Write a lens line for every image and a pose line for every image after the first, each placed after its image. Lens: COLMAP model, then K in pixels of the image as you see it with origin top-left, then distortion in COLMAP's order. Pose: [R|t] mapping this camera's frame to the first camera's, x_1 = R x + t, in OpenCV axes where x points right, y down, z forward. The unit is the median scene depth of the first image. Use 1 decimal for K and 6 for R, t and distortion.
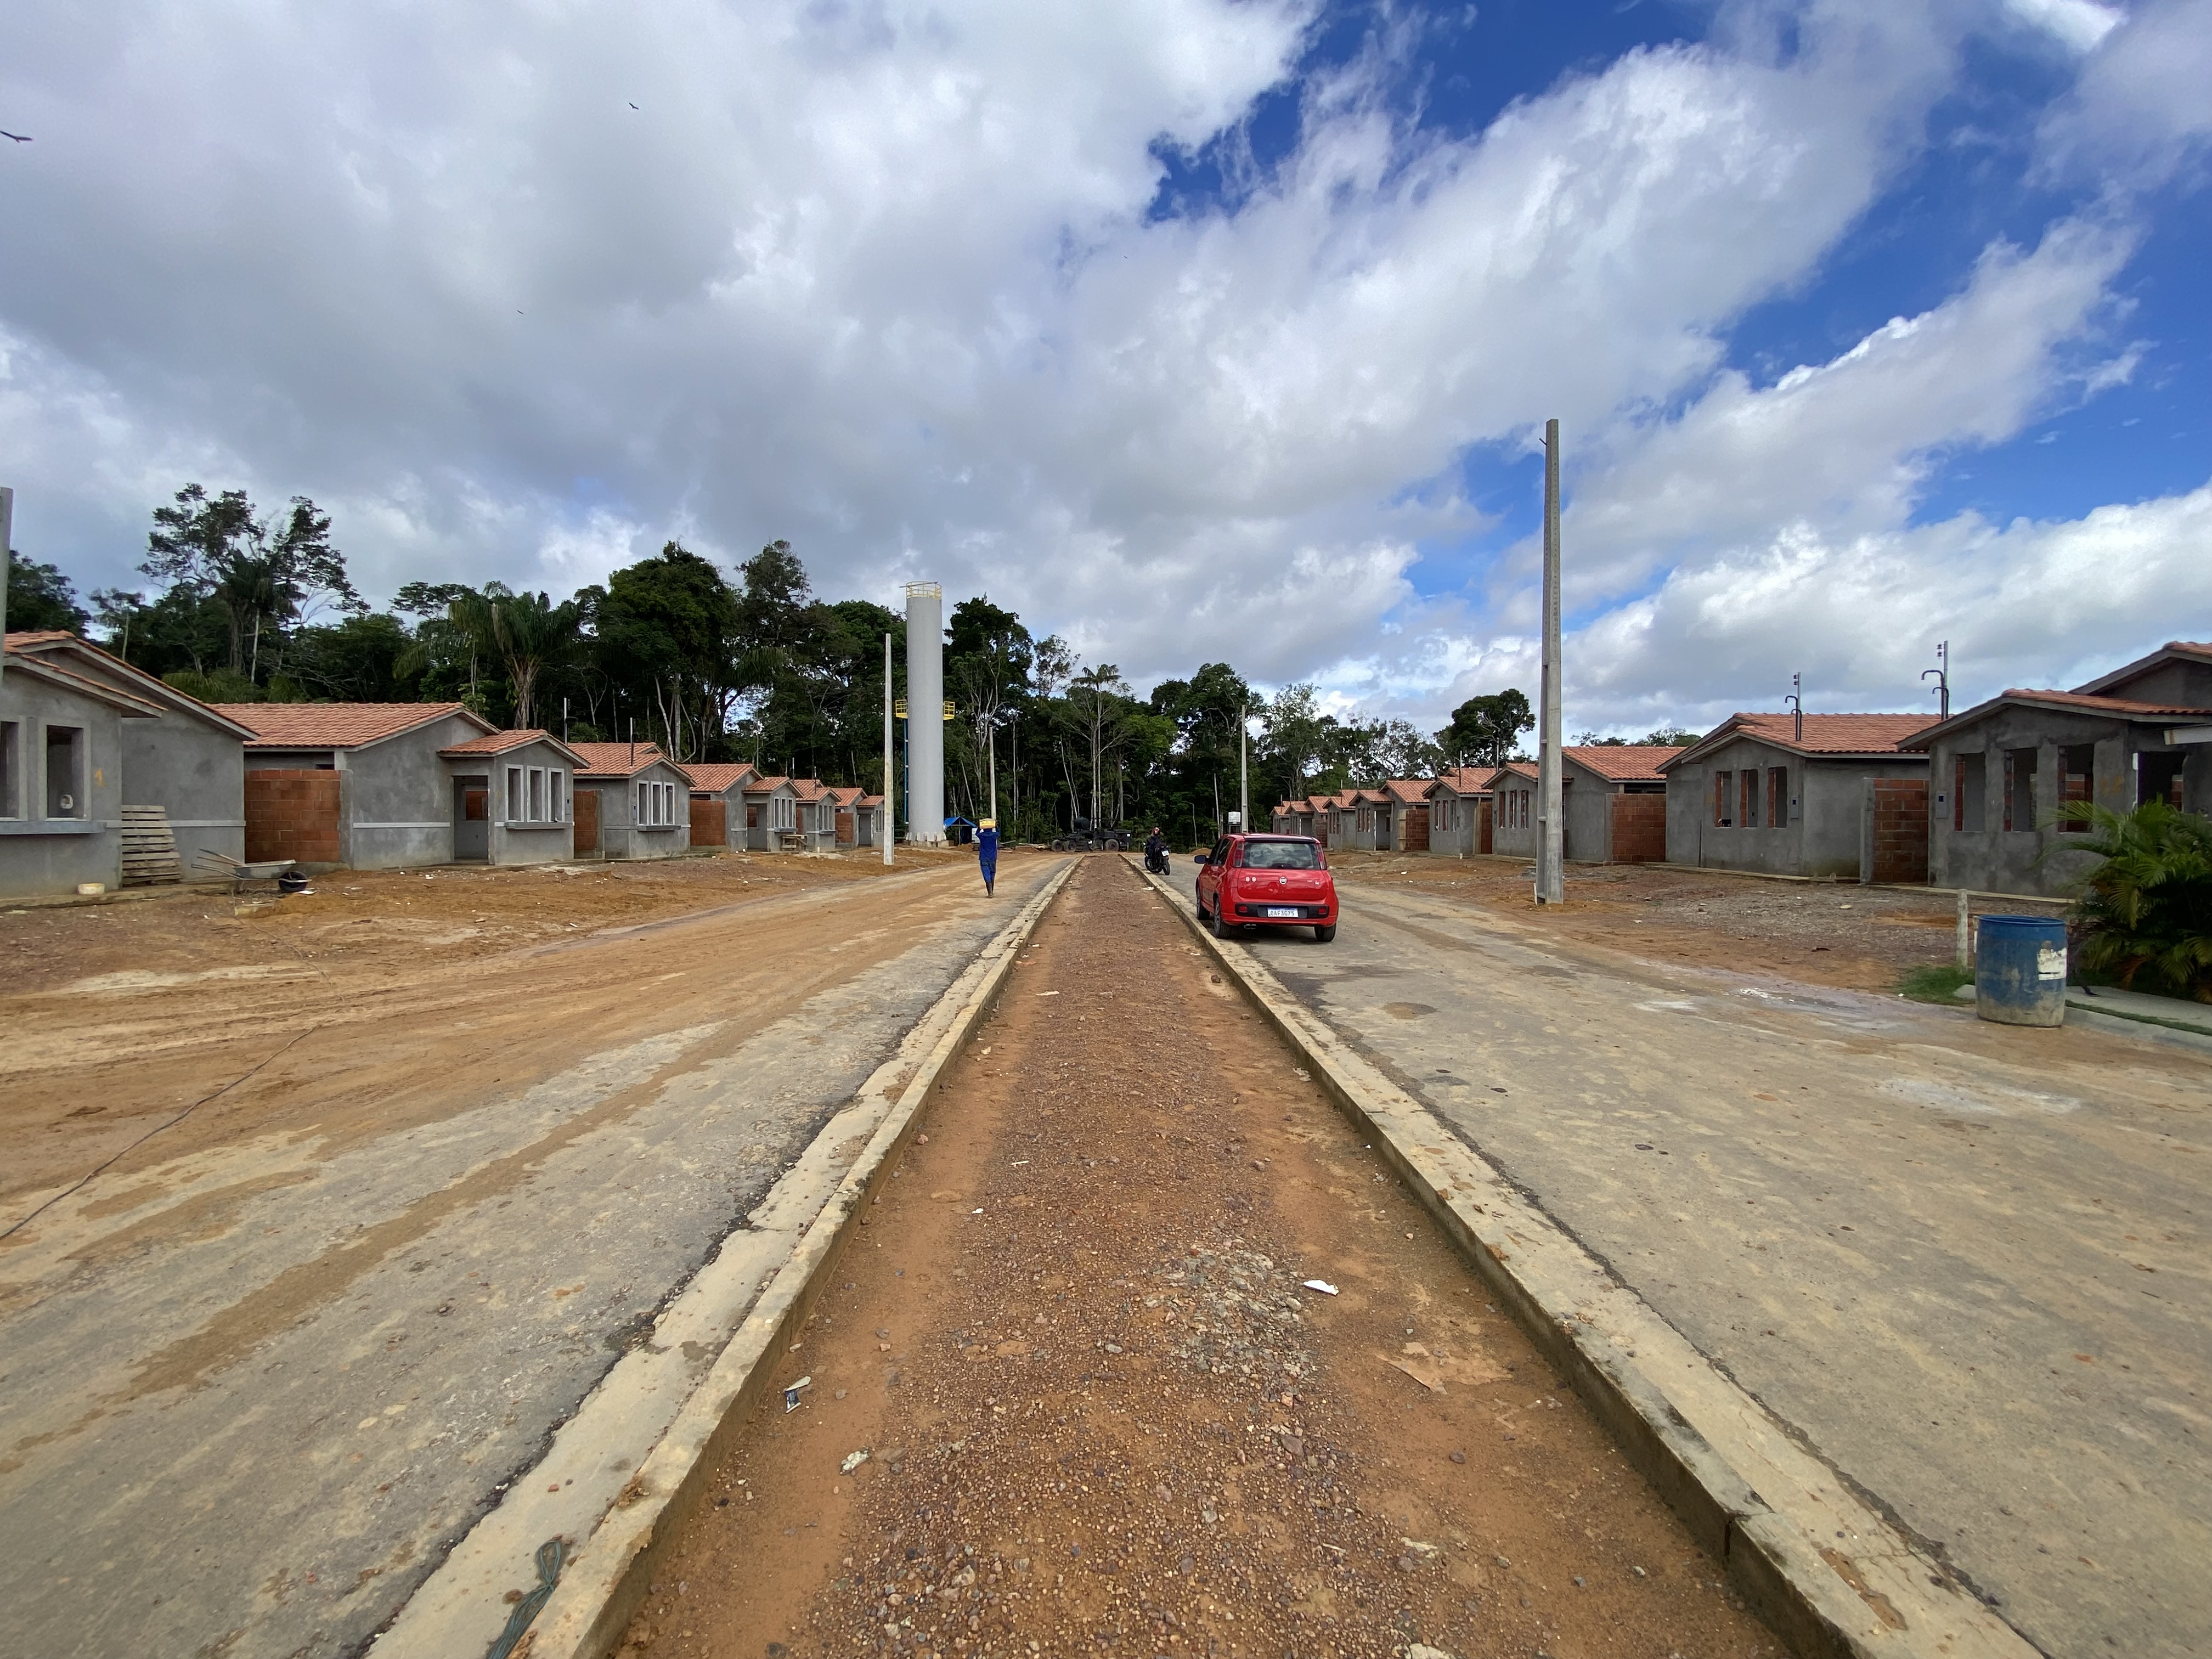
lens RADIAL K [[876.6, 0, 1124.8], [0, 876.6, 839.3], [0, 0, 1]] dist [-0.017906, -0.000902]
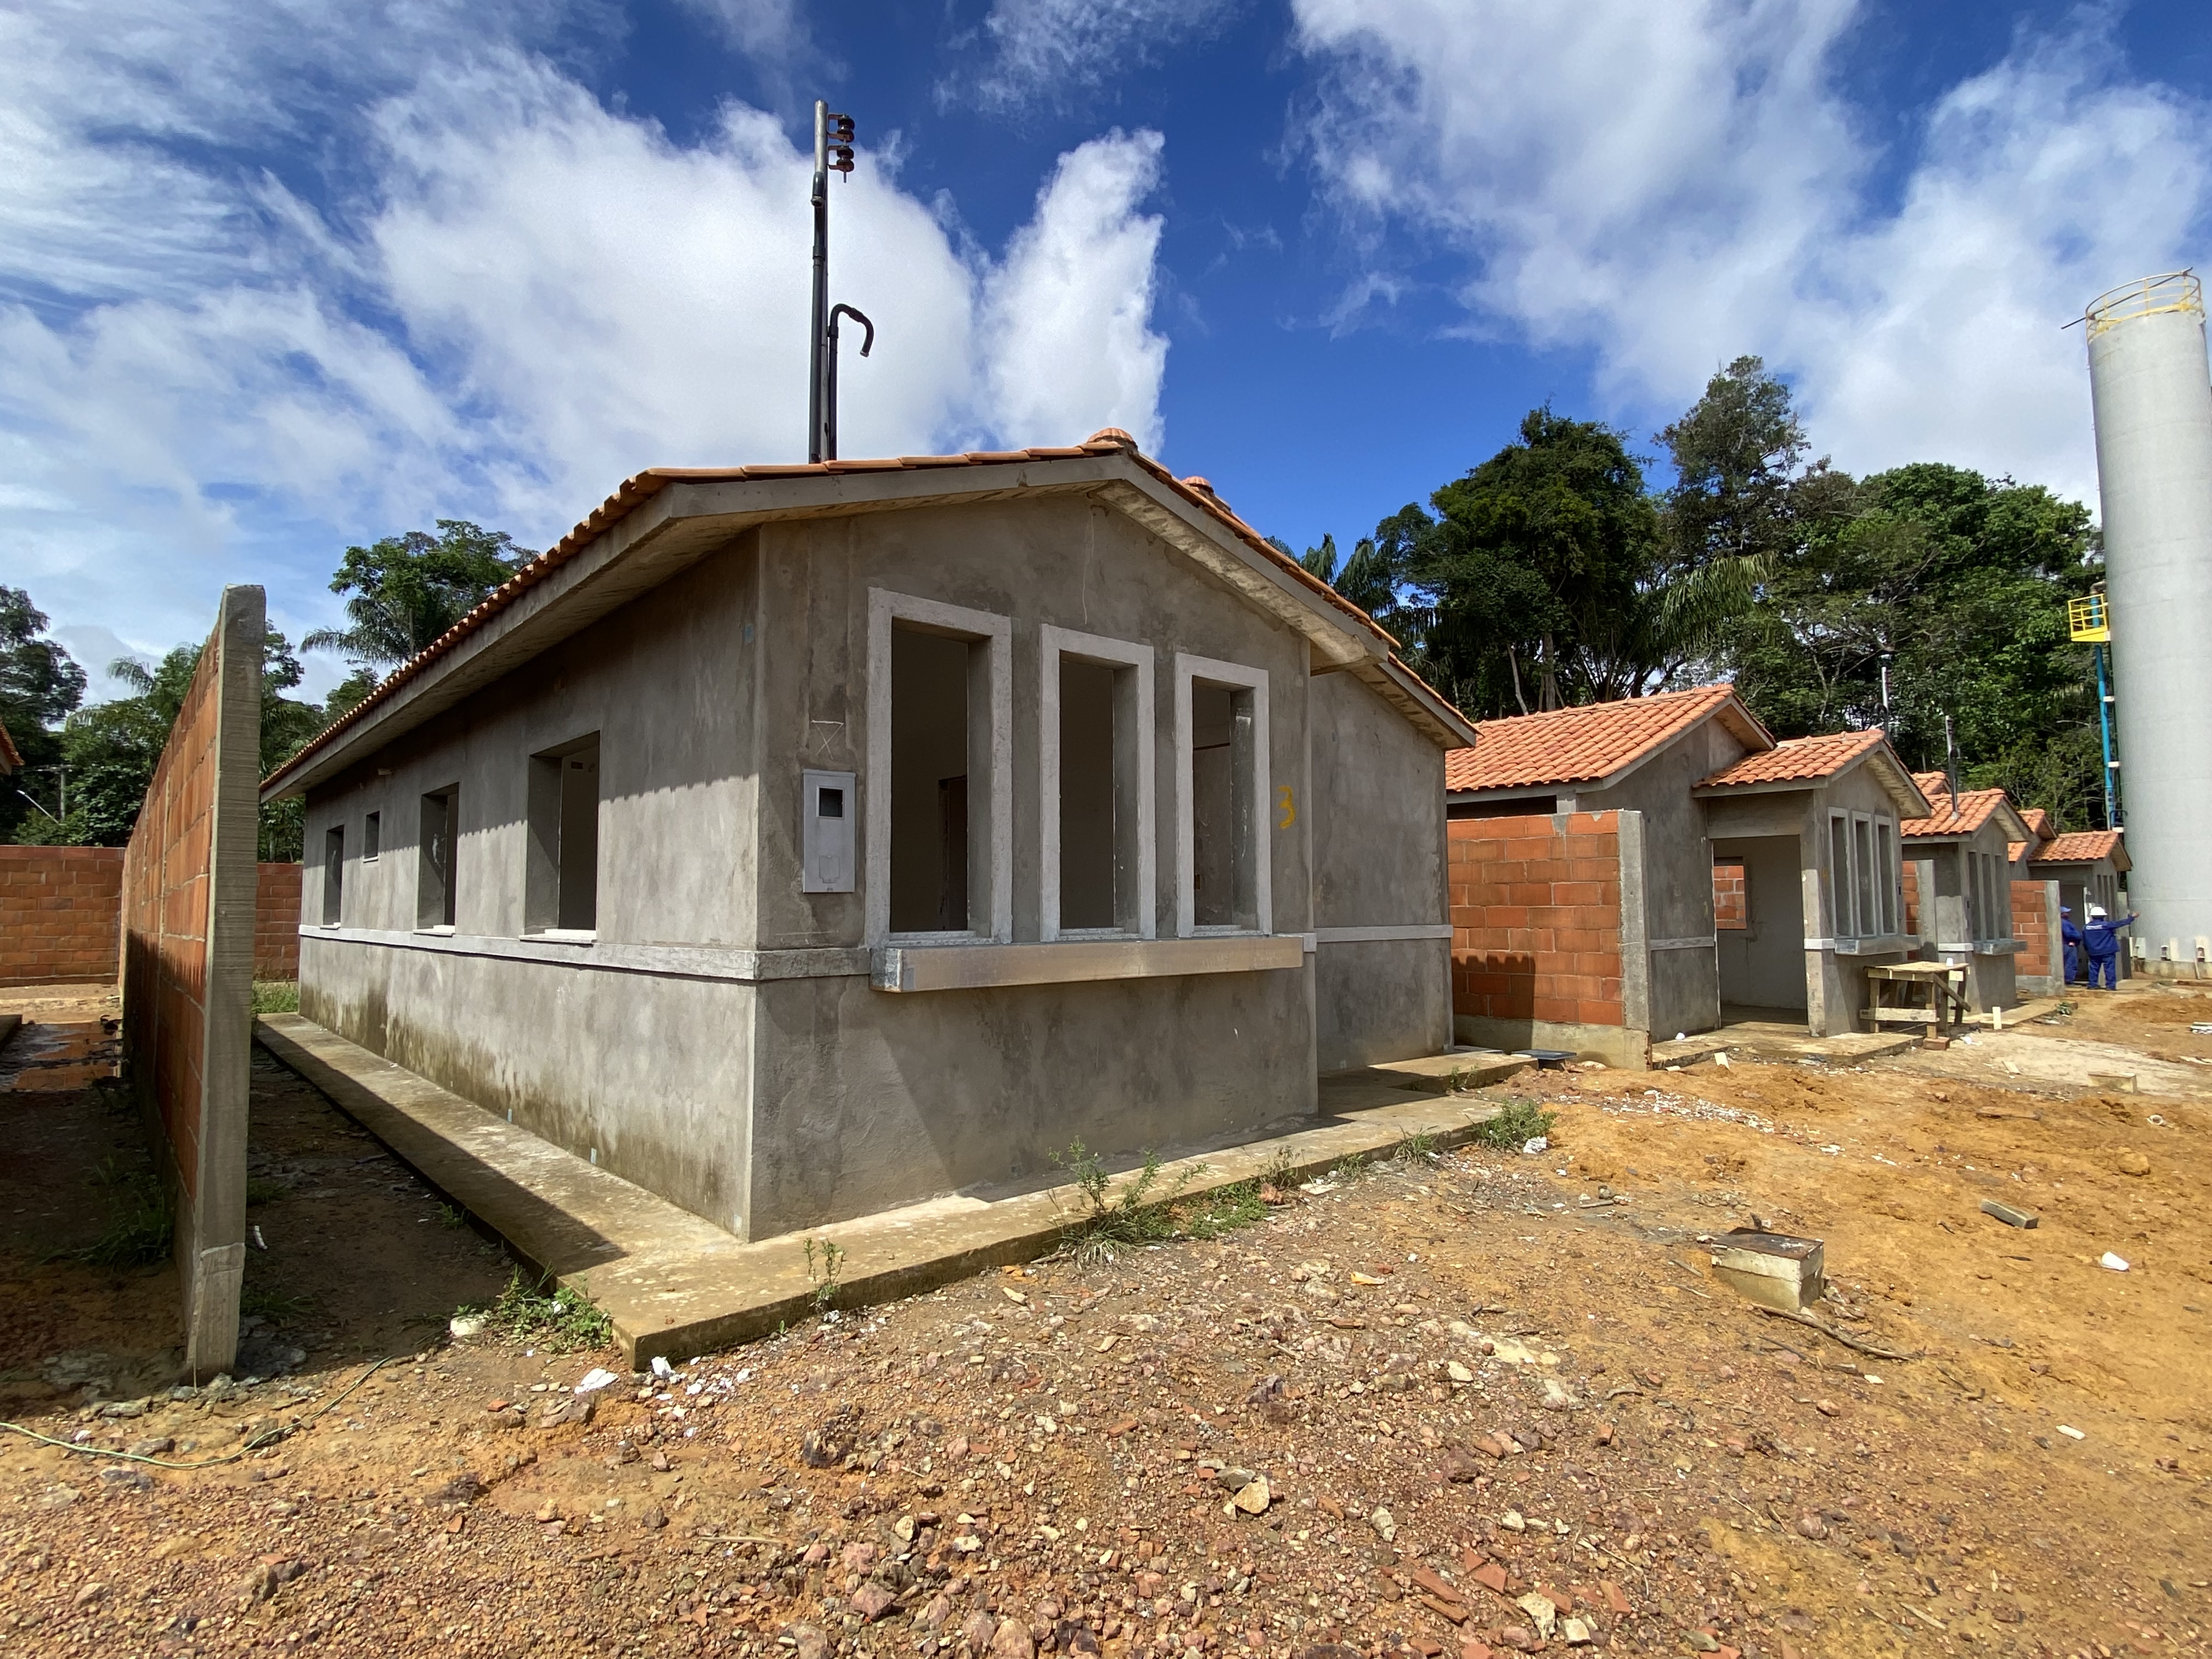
lens RADIAL K [[1081.4, 0, 1095.2], [0, 1081.4, 843.2], [0, 0, 1]] dist [-0.022331, -0.006917]
pose [[0.613429, -0.055362, -0.787807, -0.179939], [-0.011853, 0.996782, -0.079277, -0.008459], [0.789661, 0.057969, 0.610798, 0.403760]]
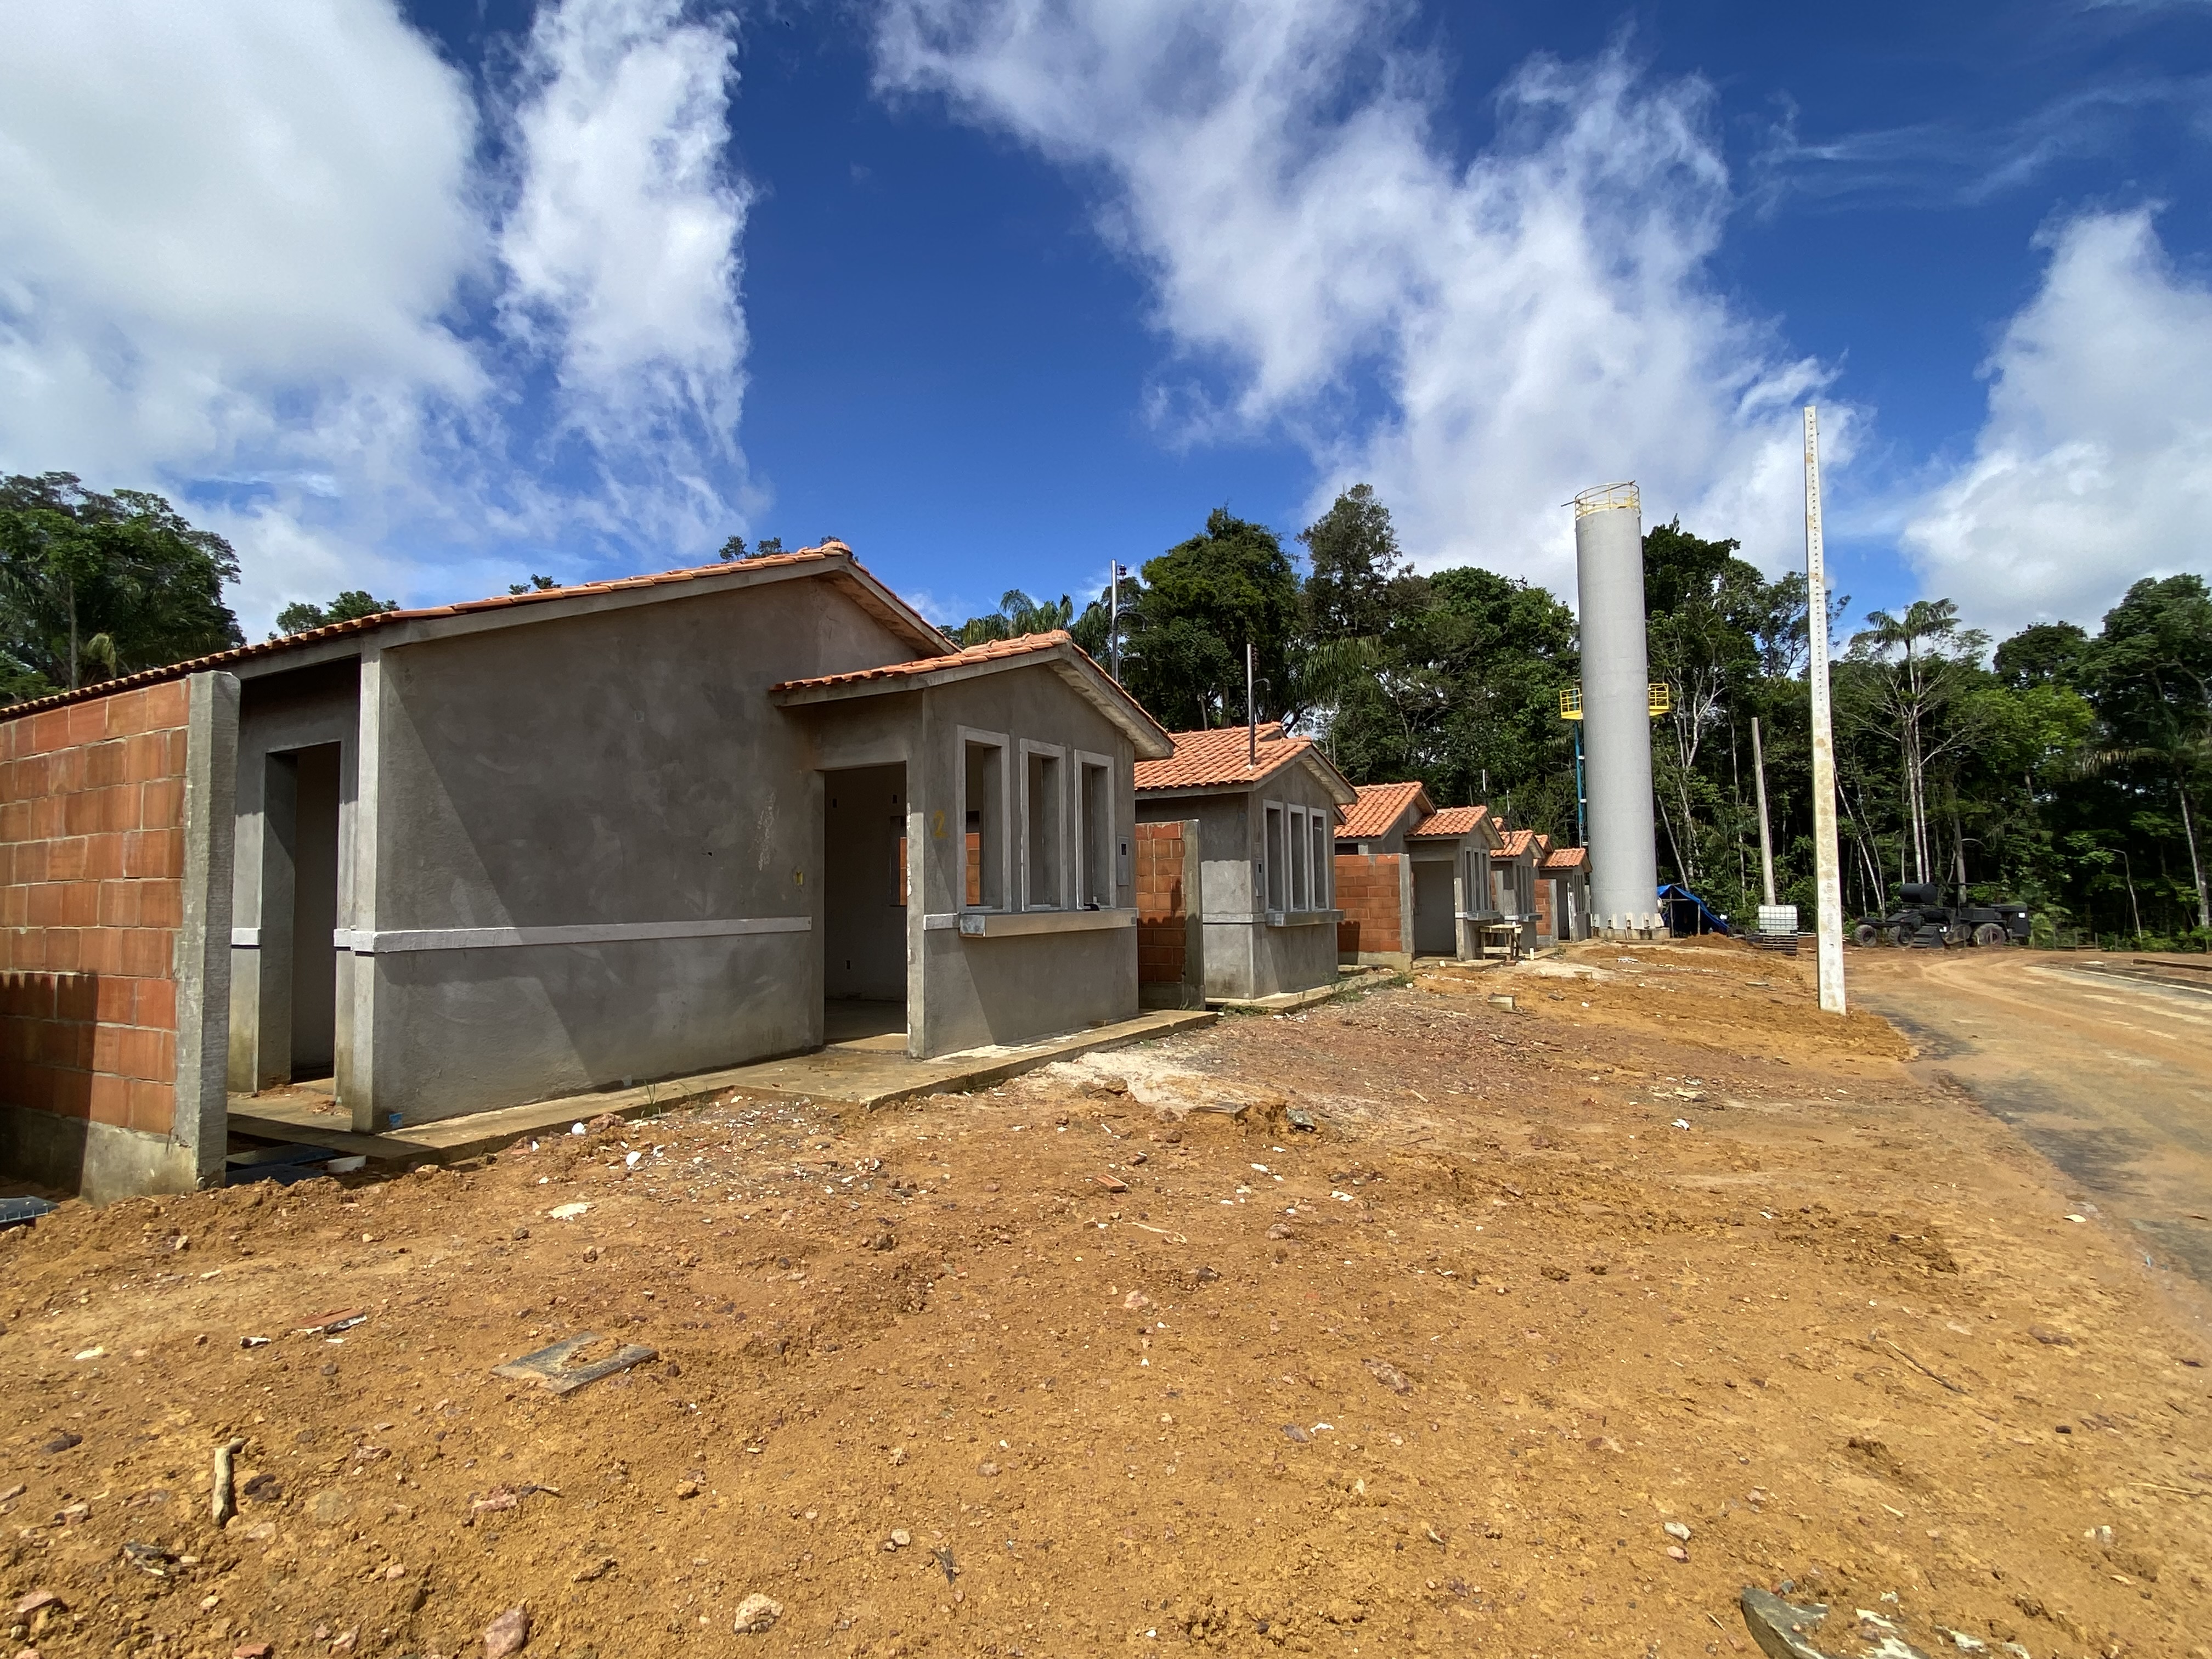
lens RADIAL K [[1081.4, 0, 1084.6], [0, 1081.4, 846.4], [0, 0, 1]] dist [-0.022331, -0.006917]
pose [[0.839193, -0.044547, -0.542006, -0.156235], [0.007105, 0.997453, -0.070979, -0.005452], [0.543787, 0.055714, 0.837372, 0.234919]]
